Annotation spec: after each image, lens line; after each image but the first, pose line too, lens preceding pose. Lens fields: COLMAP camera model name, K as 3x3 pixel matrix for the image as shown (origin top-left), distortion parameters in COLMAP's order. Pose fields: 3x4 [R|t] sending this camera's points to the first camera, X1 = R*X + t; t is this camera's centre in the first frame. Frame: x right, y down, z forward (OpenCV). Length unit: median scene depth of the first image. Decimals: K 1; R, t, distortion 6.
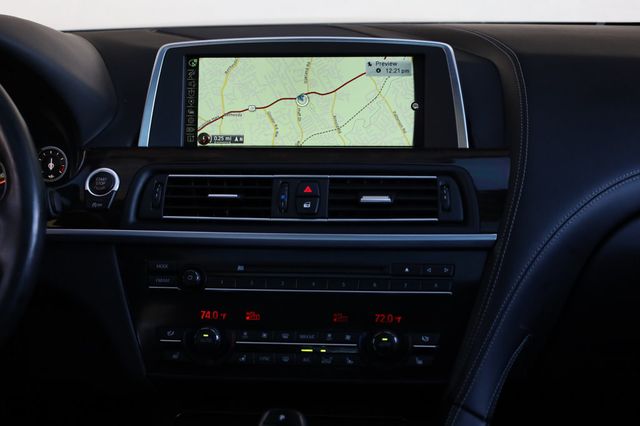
lens RADIAL K [[1199.1, 0, 318.2], [0, 1199.1, 212.6], [0, 0, 1]] dist [-0.054884, 0.000000]
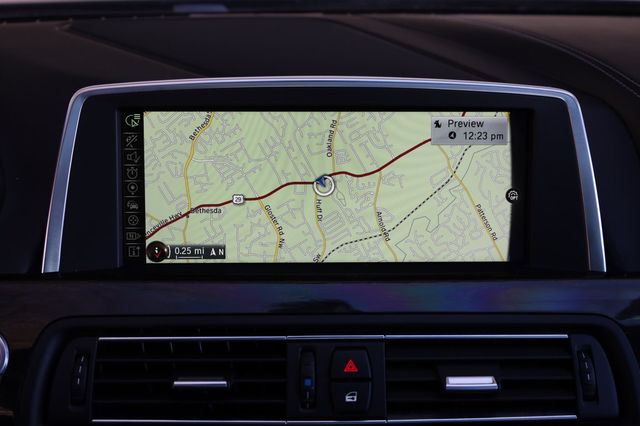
lens RADIAL K [[901.1, 0, 325.0], [0, 901.1, 215.3], [0, 0, 1]] dist [0.015441, 0.000000]
pose [[0.992003, -0.022534, 0.124187, -0.068640], [0.003767, 0.988781, 0.149322, -0.146137], [-0.126158, -0.147660, 0.980959, 0.562990]]
